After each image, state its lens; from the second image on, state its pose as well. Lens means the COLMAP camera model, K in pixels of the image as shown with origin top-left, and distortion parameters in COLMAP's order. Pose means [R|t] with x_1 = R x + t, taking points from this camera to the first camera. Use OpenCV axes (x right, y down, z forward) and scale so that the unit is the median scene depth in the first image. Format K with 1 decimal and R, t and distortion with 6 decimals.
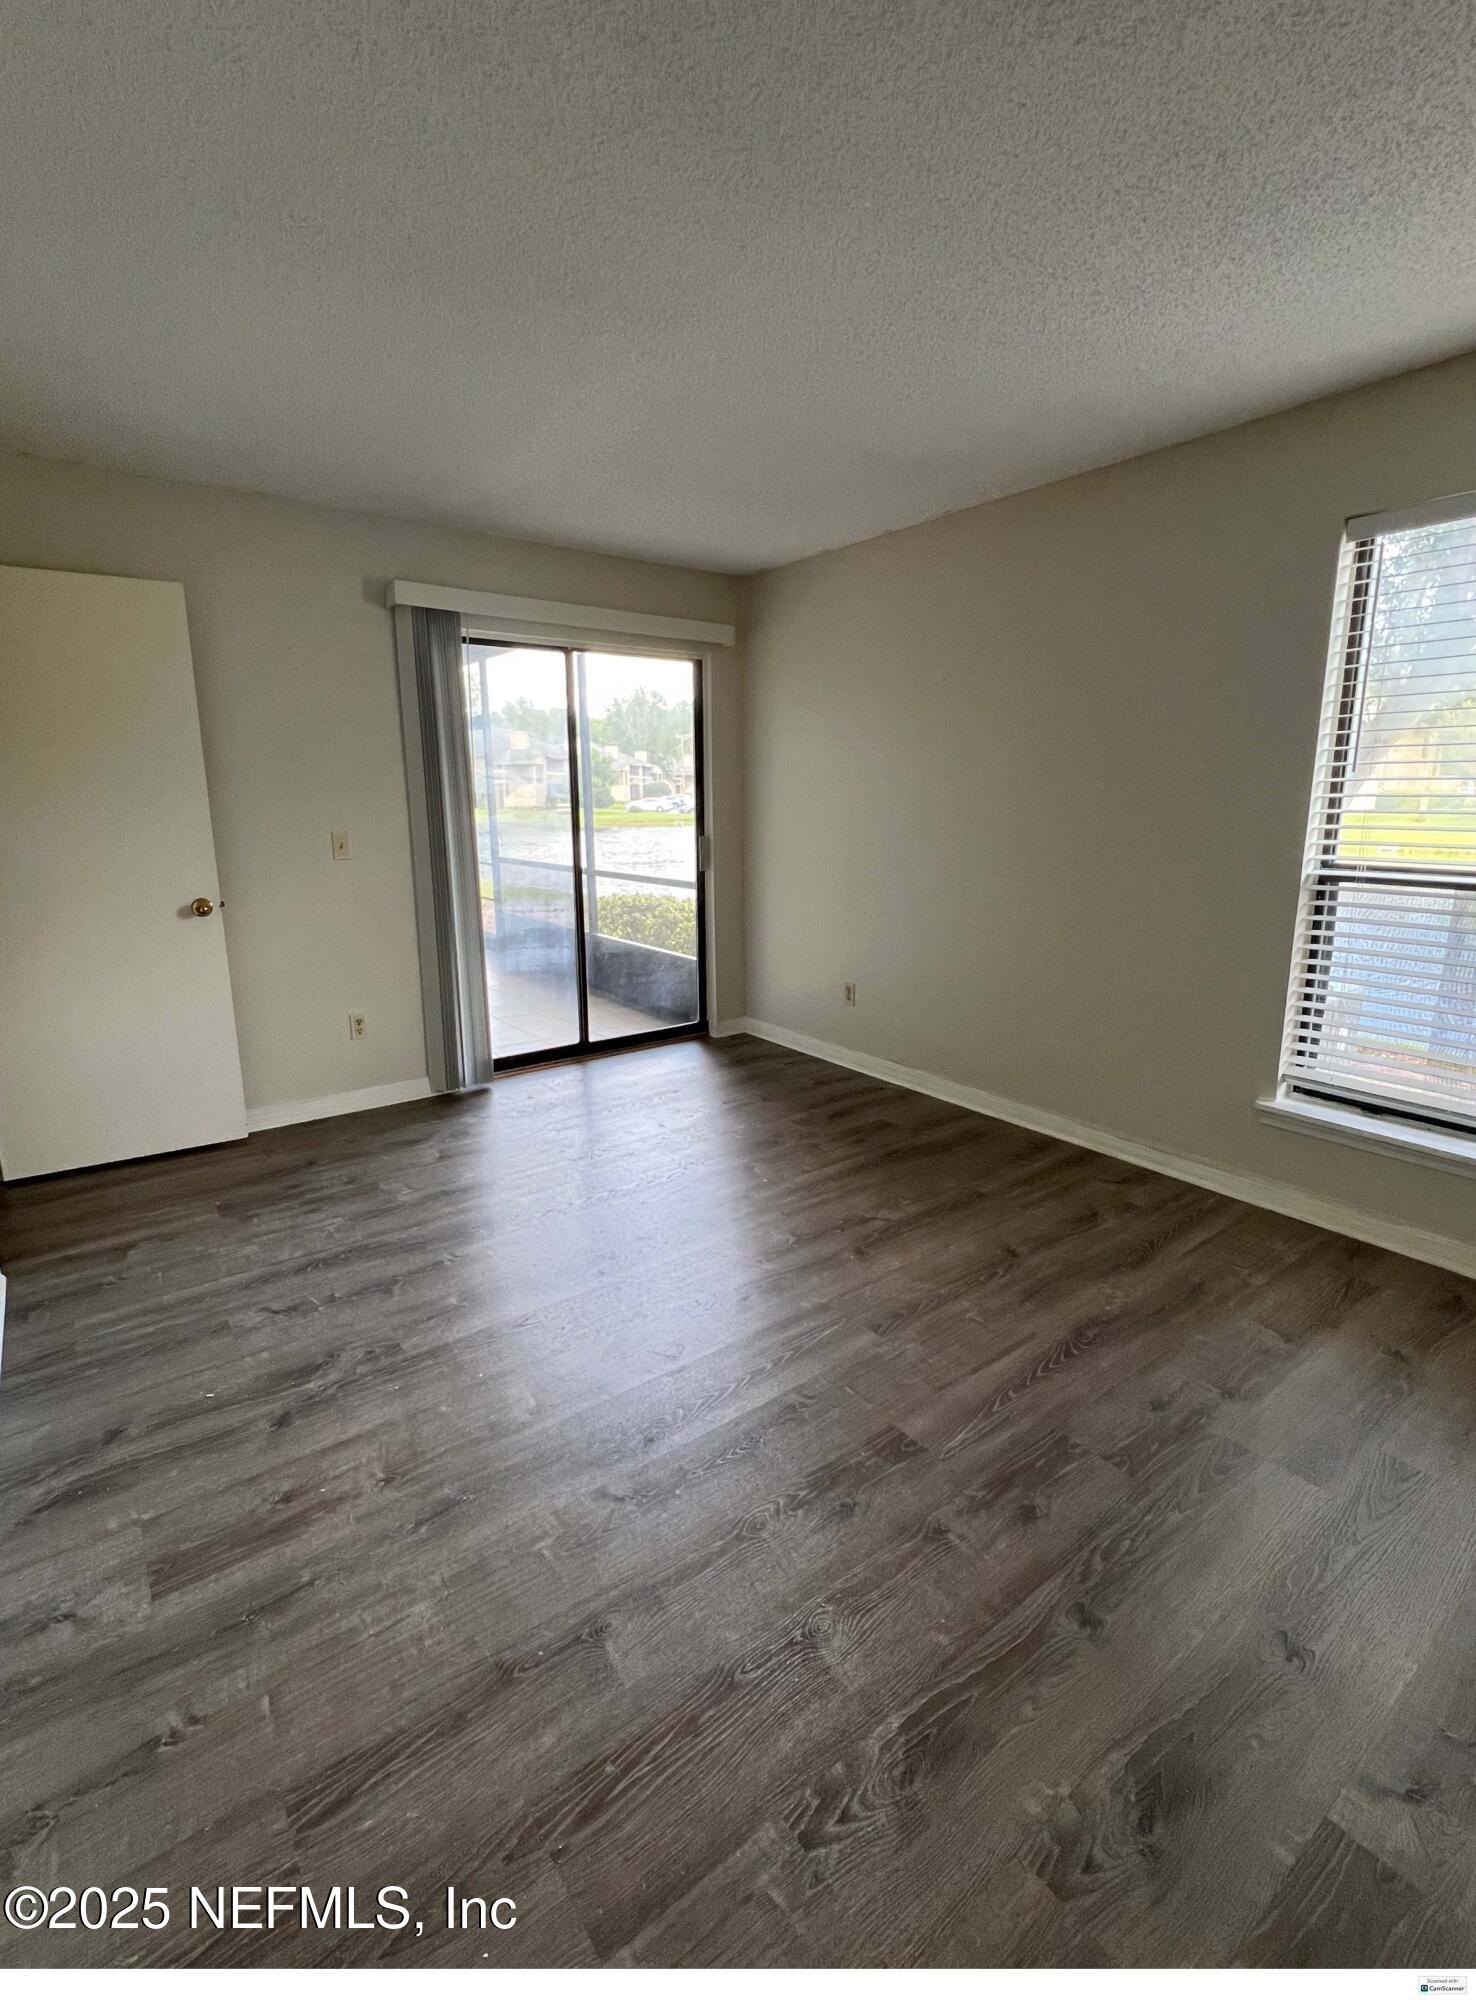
lens RADIAL K [[911.0, 0, 732.0], [0, 911.0, 988.0], [0, 0, 1]] dist [0.000417, 0.000133]
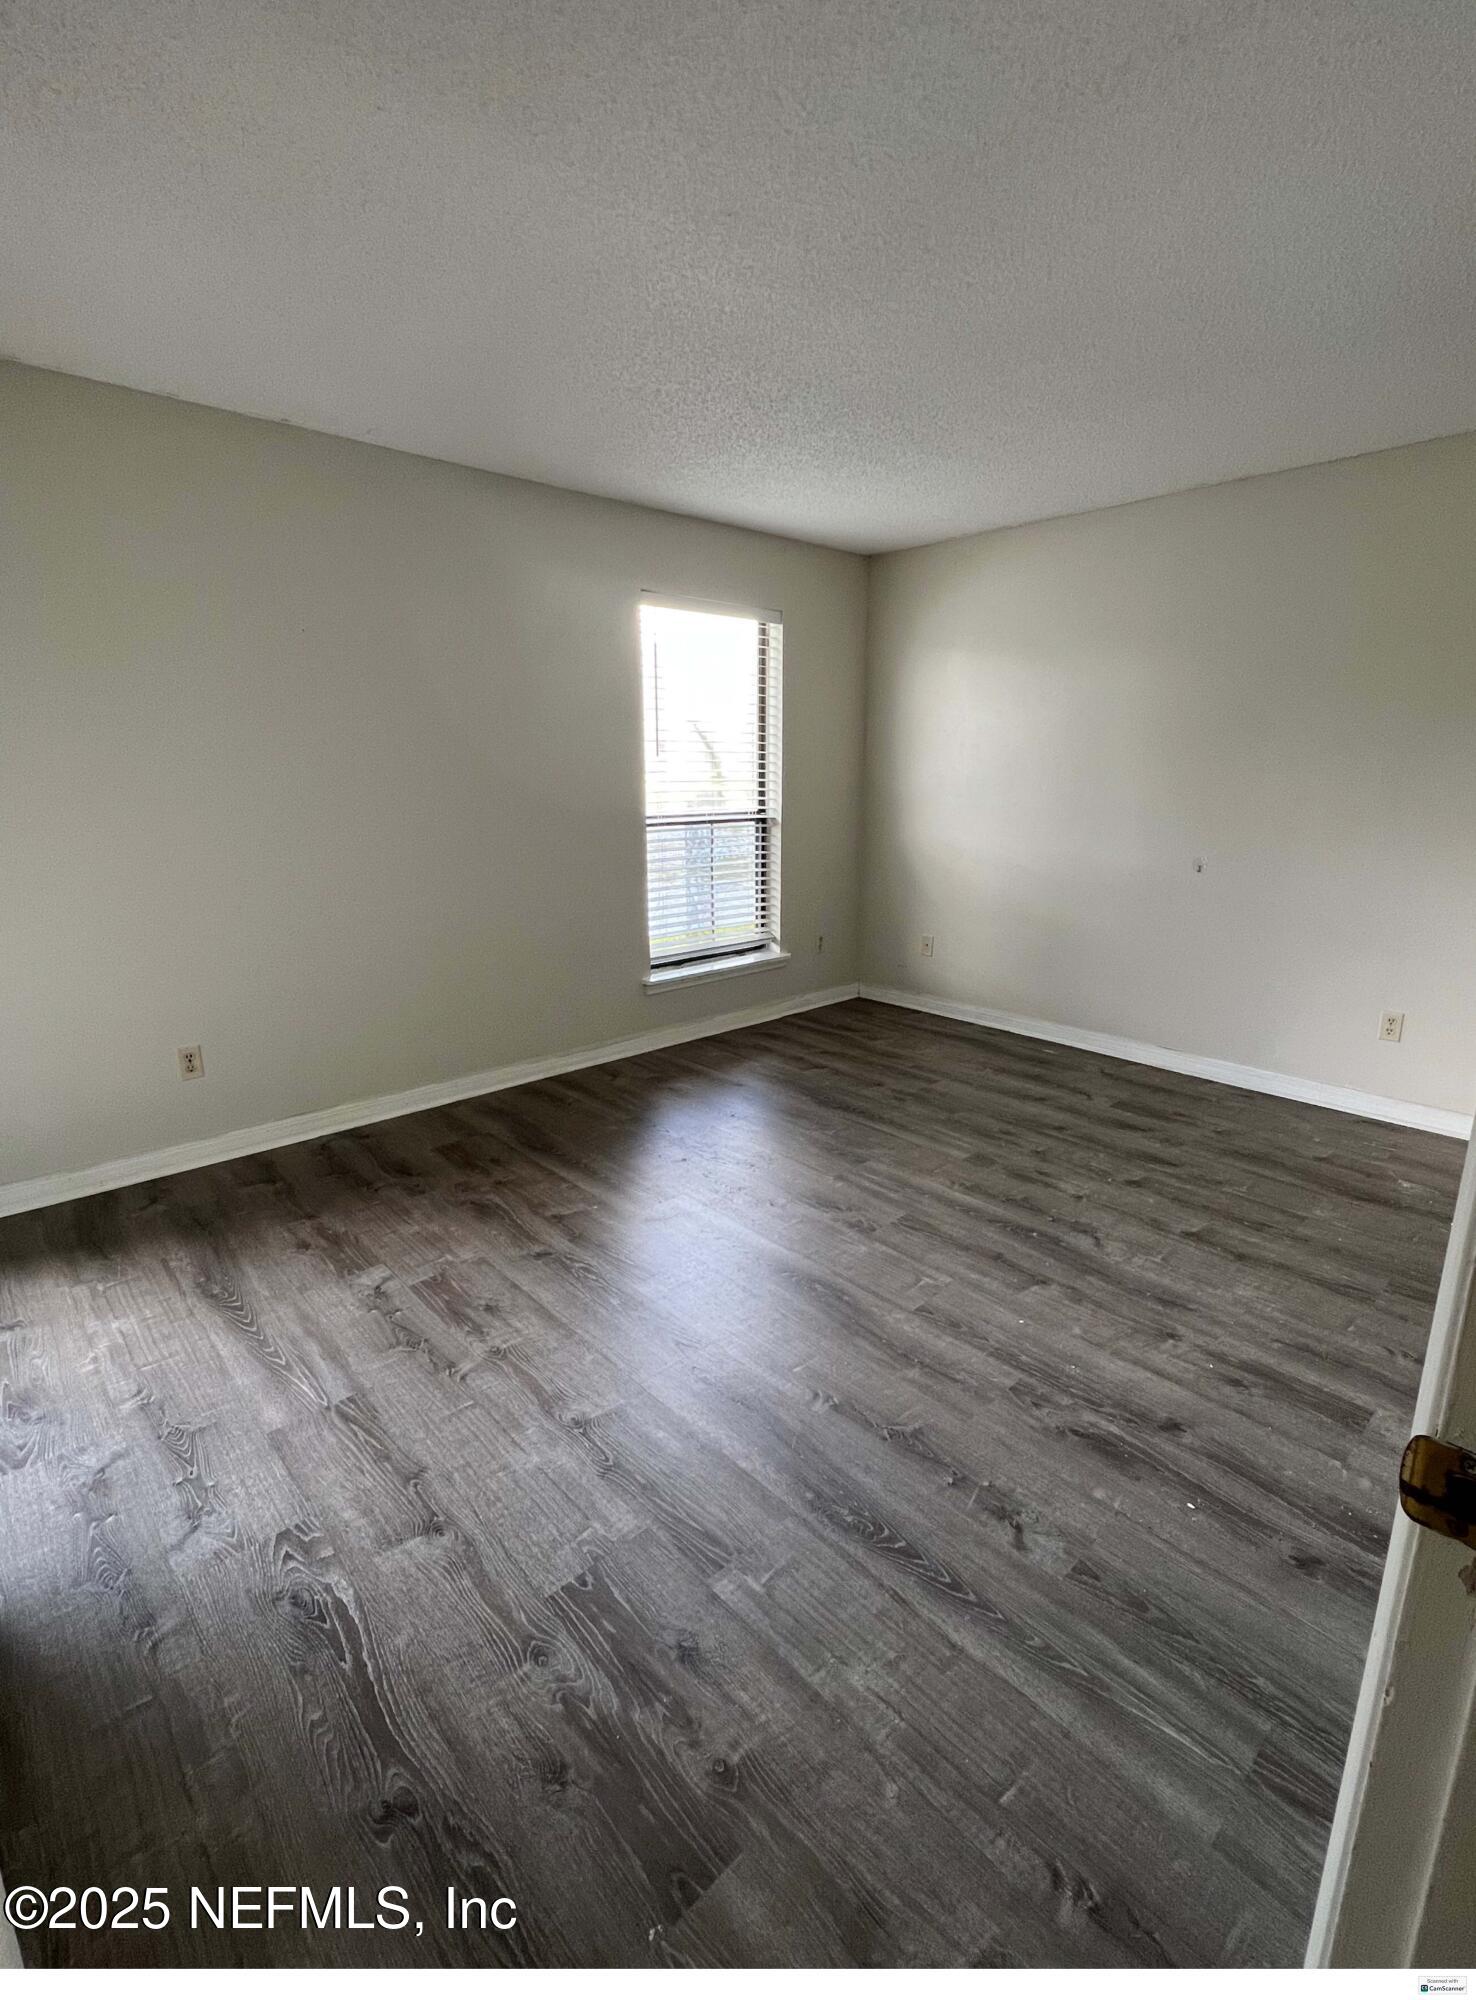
lens RADIAL K [[911.0, 0, 732.0], [0, 911.0, 988.0], [0, 0, 1]] dist [0.000417, 0.000133]
pose [[-0.099486, -0.230107, 0.968067, -1.132364], [0.211366, 0.945803, 0.246537, -0.260935], [-0.972331, 0.229143, -0.045458, 1.239826]]
